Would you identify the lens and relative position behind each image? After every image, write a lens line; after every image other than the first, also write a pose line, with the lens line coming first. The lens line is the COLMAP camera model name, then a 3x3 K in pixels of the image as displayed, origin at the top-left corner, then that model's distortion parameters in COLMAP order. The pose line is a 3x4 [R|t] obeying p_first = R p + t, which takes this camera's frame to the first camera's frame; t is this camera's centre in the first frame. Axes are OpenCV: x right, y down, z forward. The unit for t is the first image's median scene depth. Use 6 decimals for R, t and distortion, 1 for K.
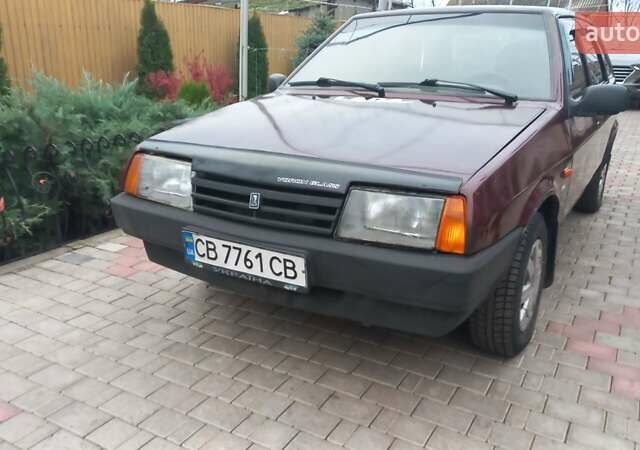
lens RADIAL K [[570.1, 0, 332.0], [0, 570.1, 225.3], [0, 0, 1]] dist [0.103972, -0.153098]
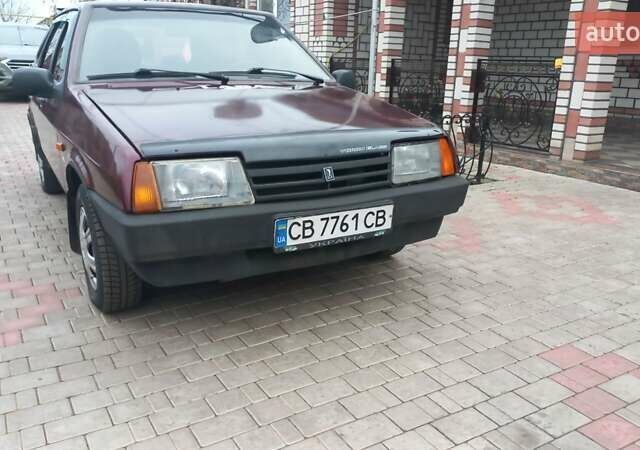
lens RADIAL K [[570.1, 0, 332.0], [0, 570.1, 225.3], [0, 0, 1]] dist [0.103972, -0.153098]
pose [[0.477504, -0.250249, 0.842238, -1.066117], [0.247266, 0.958114, 0.144491, -0.103104], [-0.843119, 0.139262, 0.519381, 0.406835]]
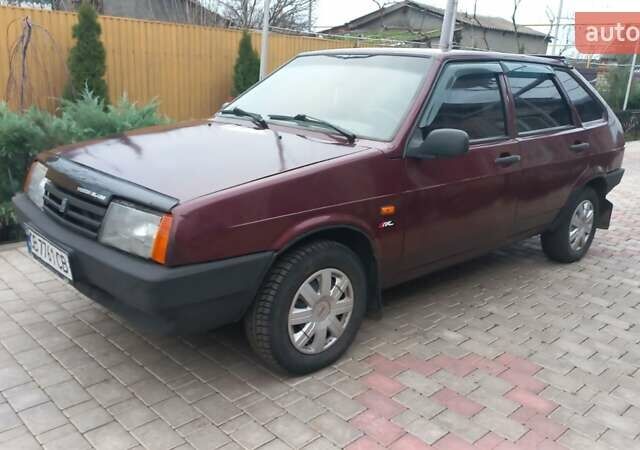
lens RADIAL K [[570.1, 0, 332.0], [0, 570.1, 225.3], [0, 0, 1]] dist [0.103972, -0.153098]
pose [[0.960399, 0.100008, -0.260062, 0.695634], [-0.111531, 0.993311, -0.029897, -0.026619], [0.255332, 0.057718, 0.965129, -0.021037]]
